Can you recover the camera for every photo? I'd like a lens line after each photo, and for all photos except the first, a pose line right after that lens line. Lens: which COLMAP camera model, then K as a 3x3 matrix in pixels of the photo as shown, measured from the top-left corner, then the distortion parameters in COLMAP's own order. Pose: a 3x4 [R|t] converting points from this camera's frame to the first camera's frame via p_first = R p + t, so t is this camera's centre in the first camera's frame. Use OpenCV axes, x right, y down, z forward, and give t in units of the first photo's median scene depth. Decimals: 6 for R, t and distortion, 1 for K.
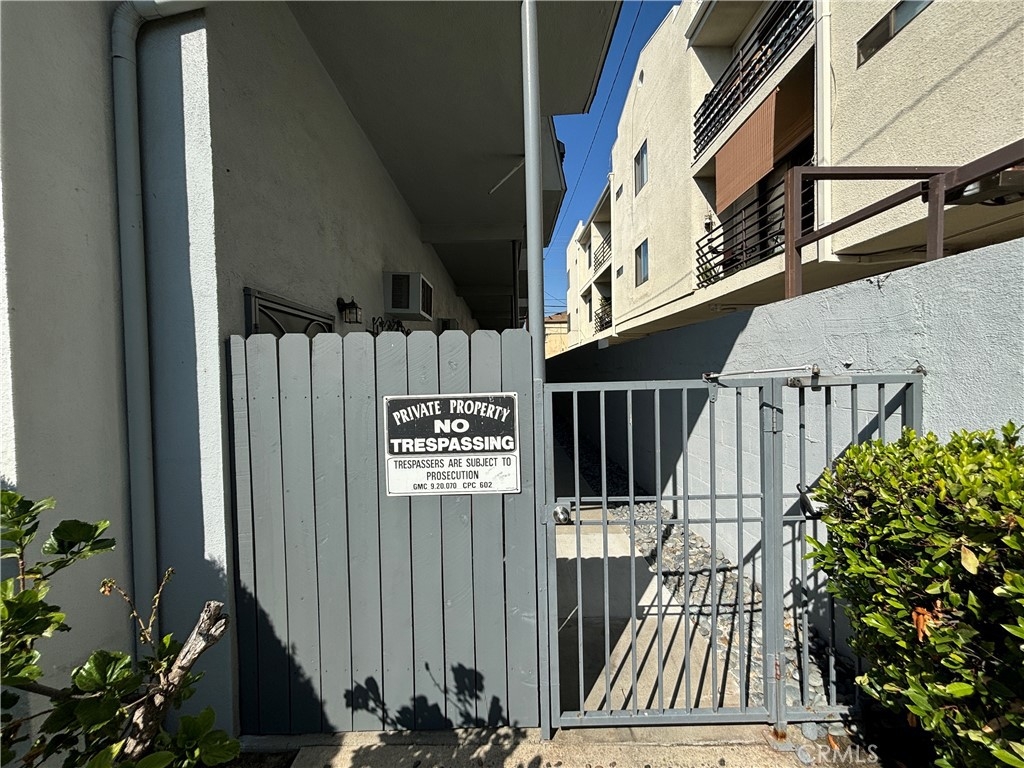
lens RADIAL K [[411.1, 0, 519.1], [0, 411.1, 380.3], [0, 0, 1]] dist [-0.000851, 0.000293]
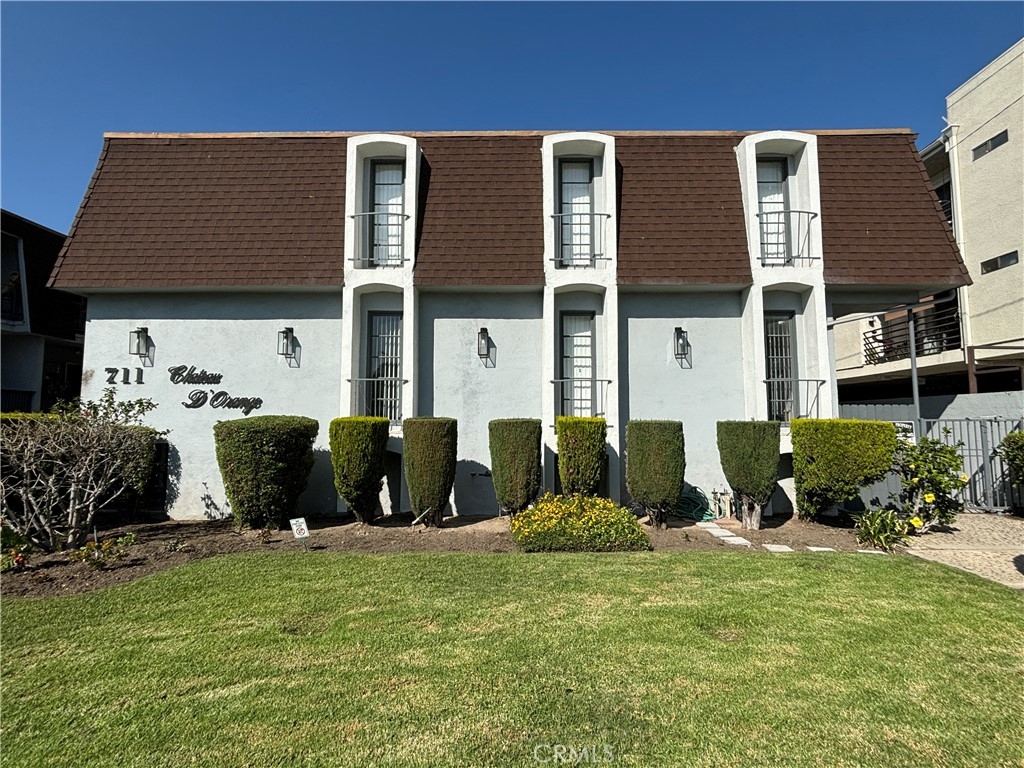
lens RADIAL K [[502.6, 0, 521.3], [0, 502.6, 380.1], [0, 0, 1]] dist [-0.006111, 0.003565]
pose [[0.998903, 0.027326, -0.038036, -1.363620], [-0.031549, 0.992833, -0.115272, 0.118422], [0.034614, 0.116345, 0.992606, -1.486531]]
